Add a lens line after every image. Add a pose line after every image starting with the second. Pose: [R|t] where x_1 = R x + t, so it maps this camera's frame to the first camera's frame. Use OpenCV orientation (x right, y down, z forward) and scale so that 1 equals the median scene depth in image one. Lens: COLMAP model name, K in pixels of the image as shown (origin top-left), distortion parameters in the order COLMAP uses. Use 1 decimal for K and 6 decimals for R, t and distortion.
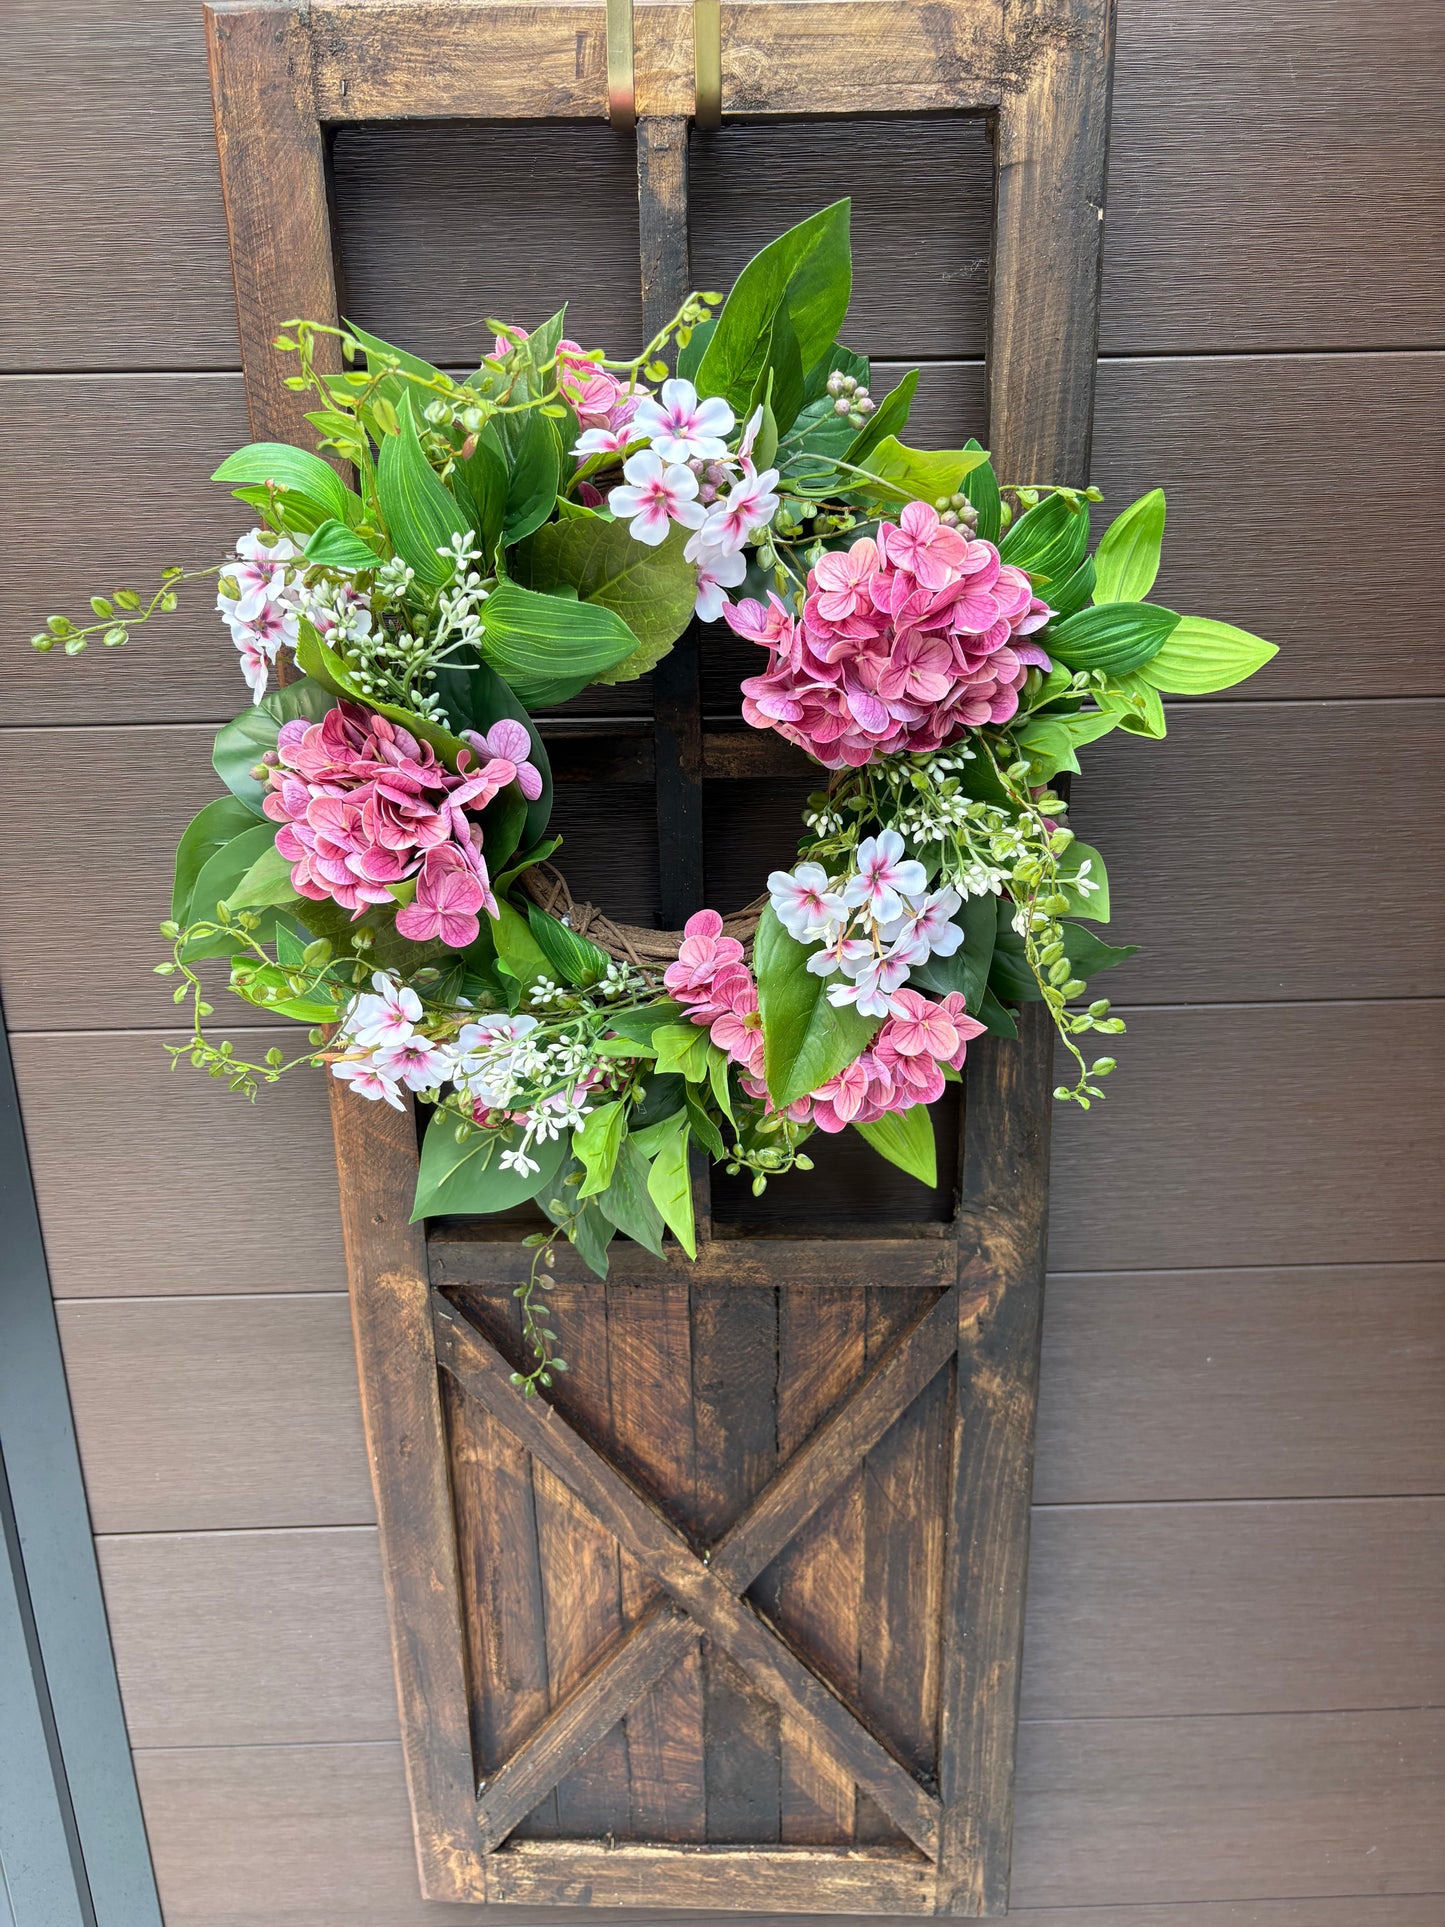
lens RADIAL K [[1461.5, 0, 705.0], [0, 1461.5, 974.3], [0, 0, 1]] dist [0.014090, -0.005694]
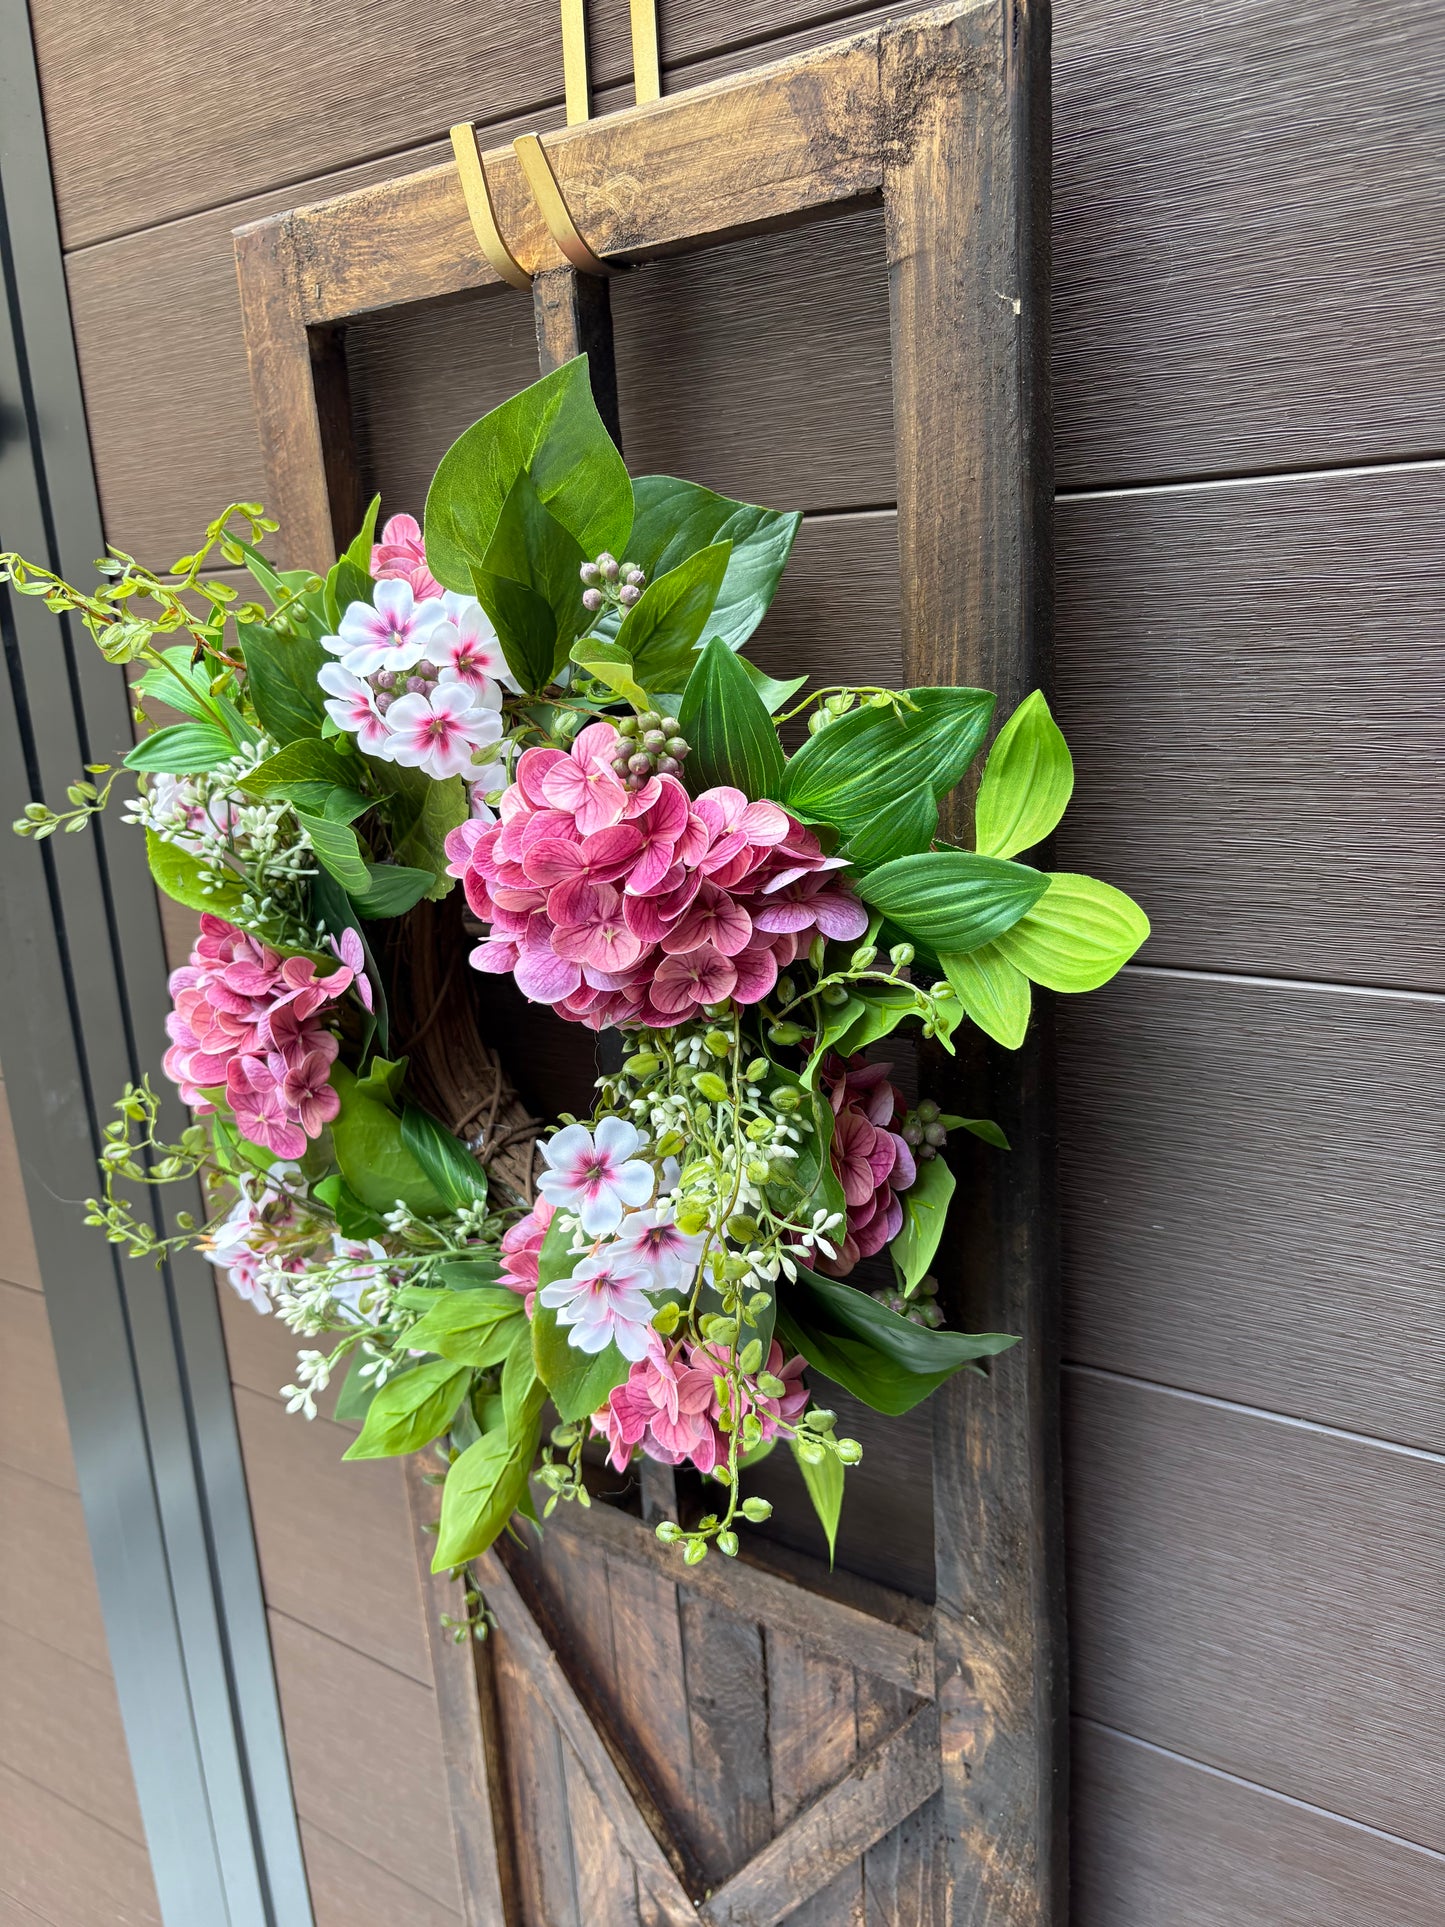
lens RADIAL K [[1461.6, 0, 726.2], [0, 1461.6, 976.7], [0, 0, 1]] dist [0.013367, -0.003691]
pose [[0.816013, 0.116891, -0.566092, 0.467691], [-0.143835, 0.989597, -0.002997, -0.138515], [0.559852, 0.083870, 0.824337, 0.288001]]
